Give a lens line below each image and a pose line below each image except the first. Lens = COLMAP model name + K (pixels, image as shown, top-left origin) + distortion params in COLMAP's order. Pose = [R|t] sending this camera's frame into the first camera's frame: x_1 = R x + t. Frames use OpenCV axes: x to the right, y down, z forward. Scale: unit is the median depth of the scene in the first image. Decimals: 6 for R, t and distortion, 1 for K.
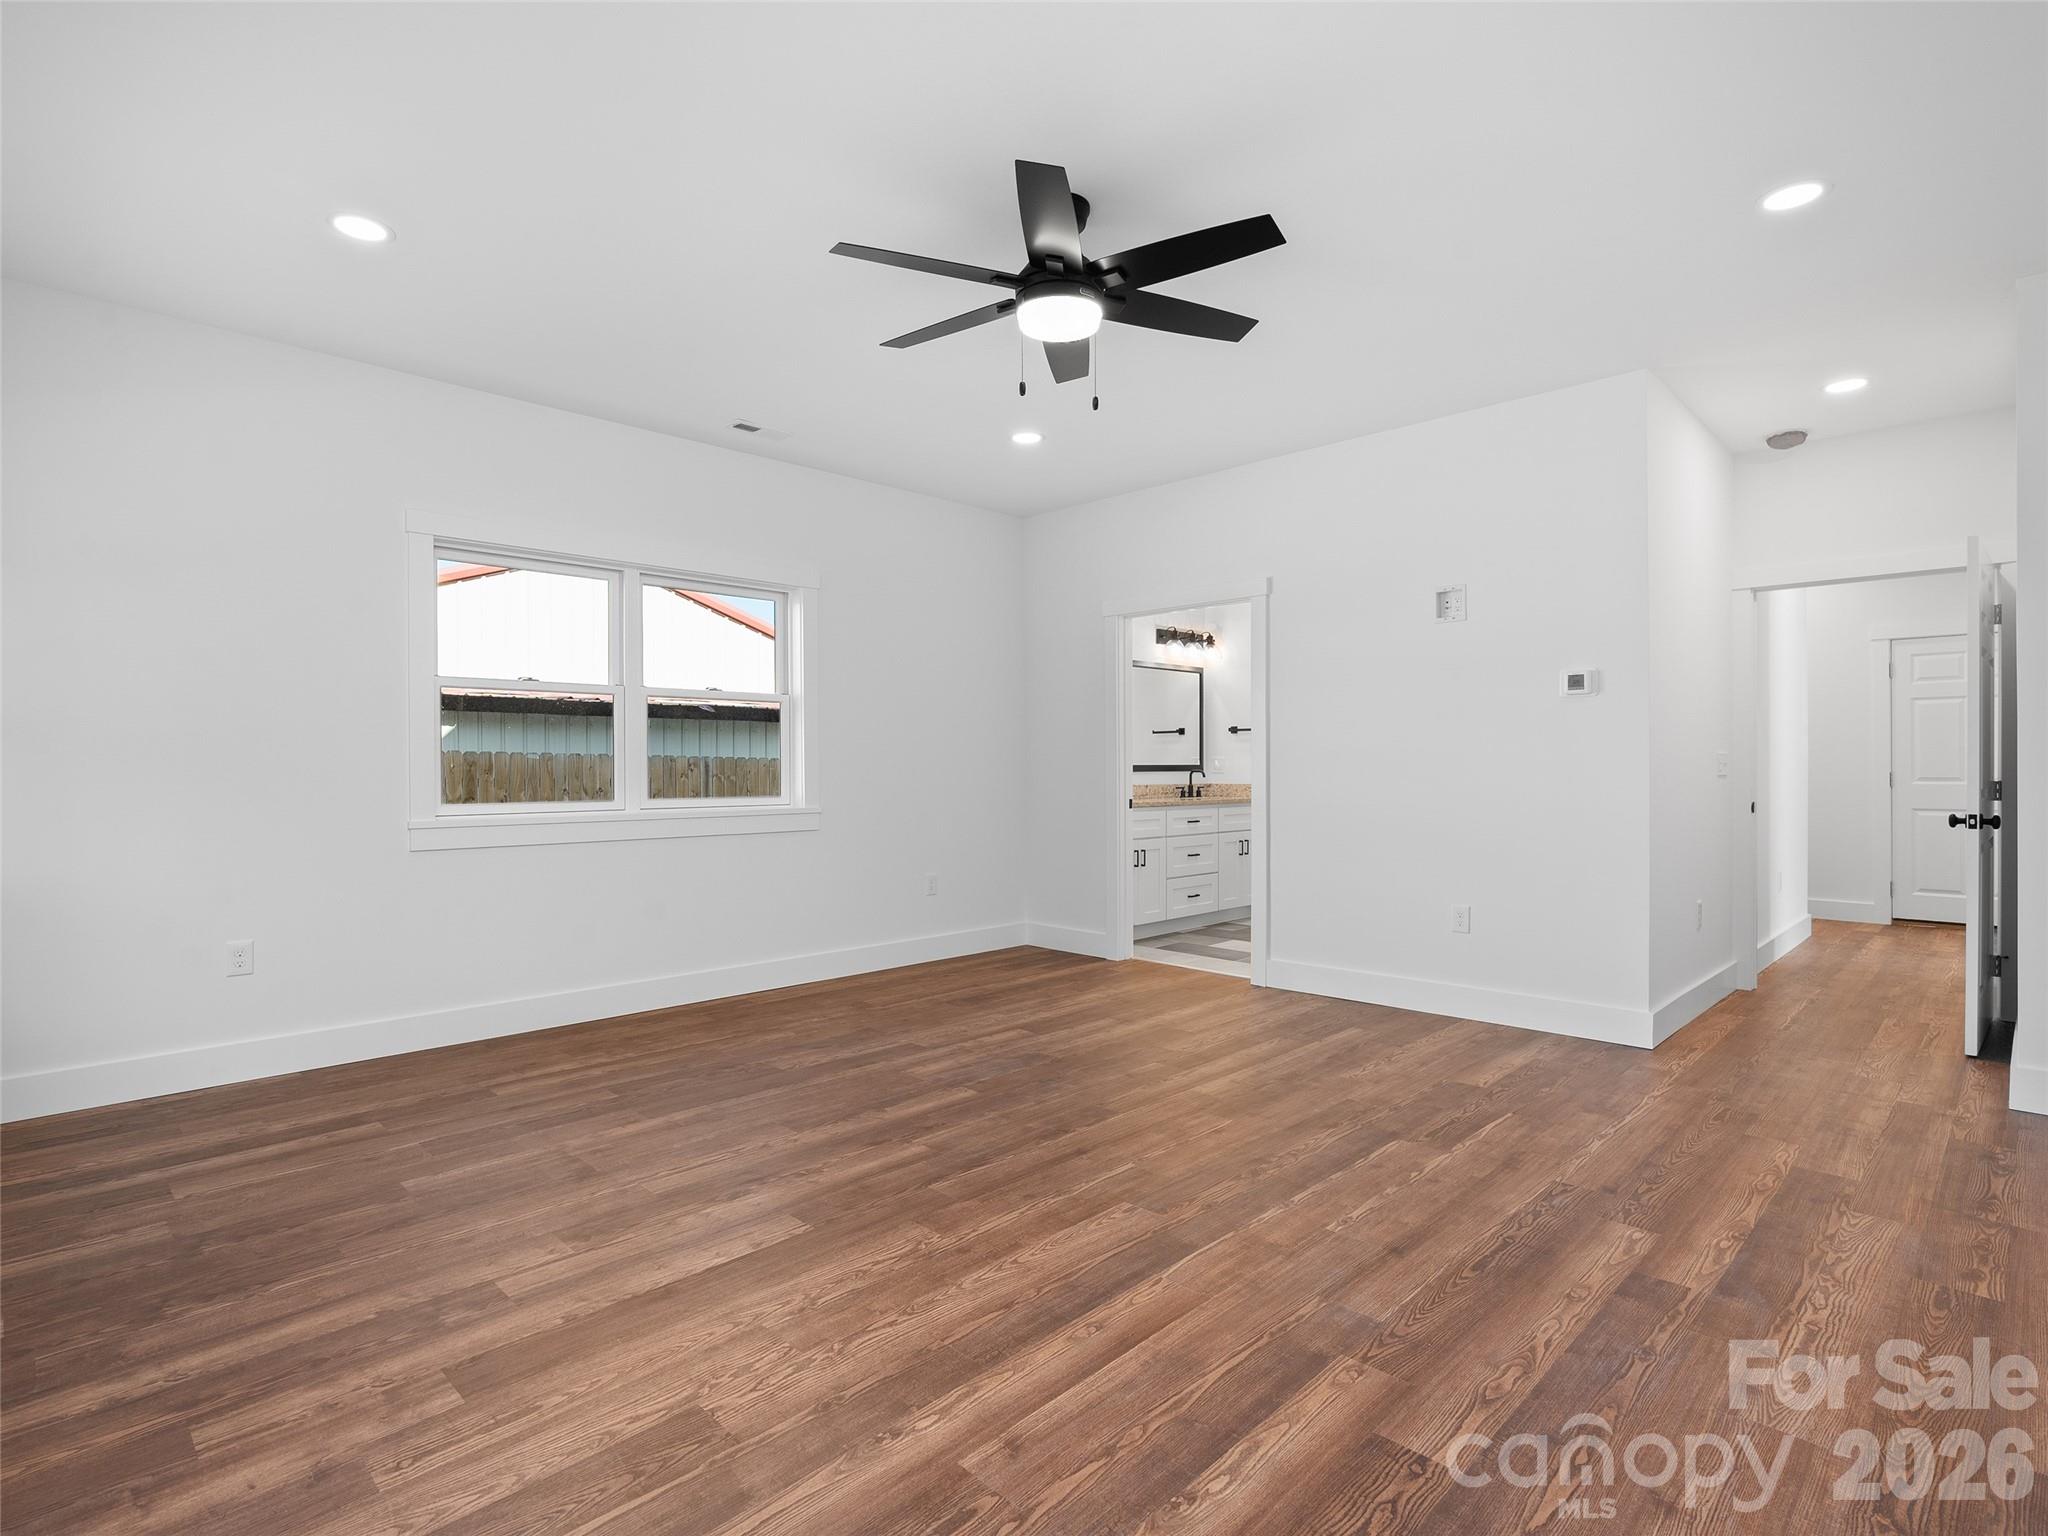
lens RADIAL K [[994.9, 0, 1024.0], [0, 994.9, 768.0], [0, 0, 1]] dist [-0.002858, 0.000482]
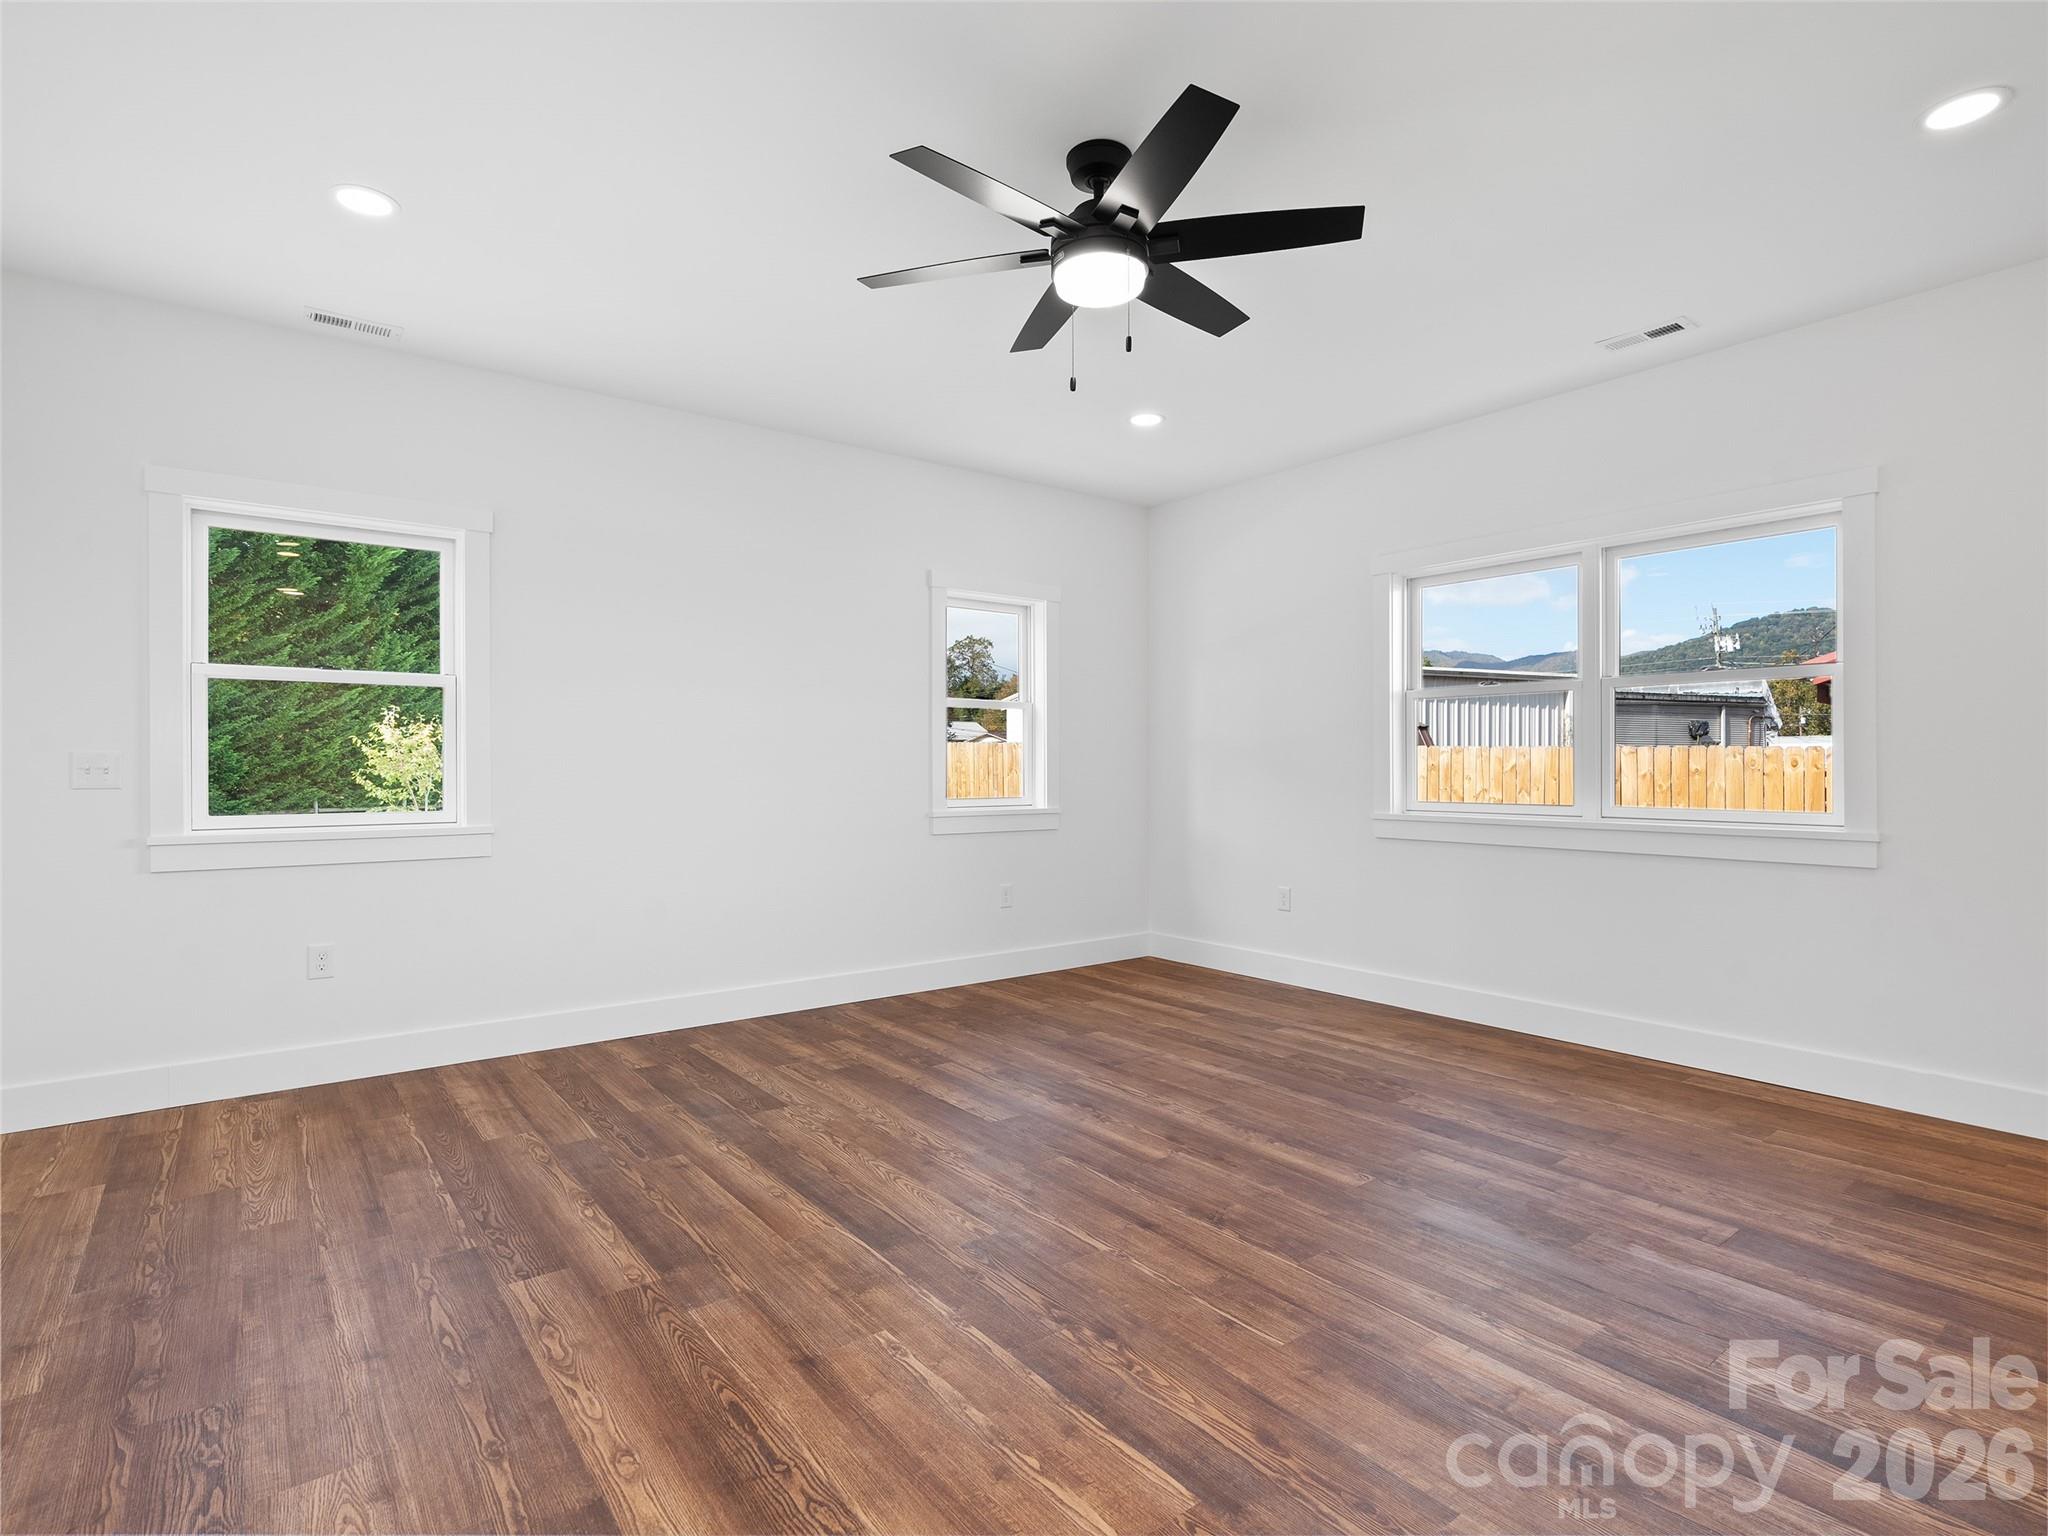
lens RADIAL K [[1039.3, 0, 1017.9], [0, 1039.3, 766.6], [0, 0, 1]] dist [-0.007266, 0.001632]
pose [[-0.124675, -0.000109, -0.992198, 1.107438], [0.000903, 1.000000, -0.000224, 0.002355], [0.992197, -0.000924, -0.124675, 1.188013]]
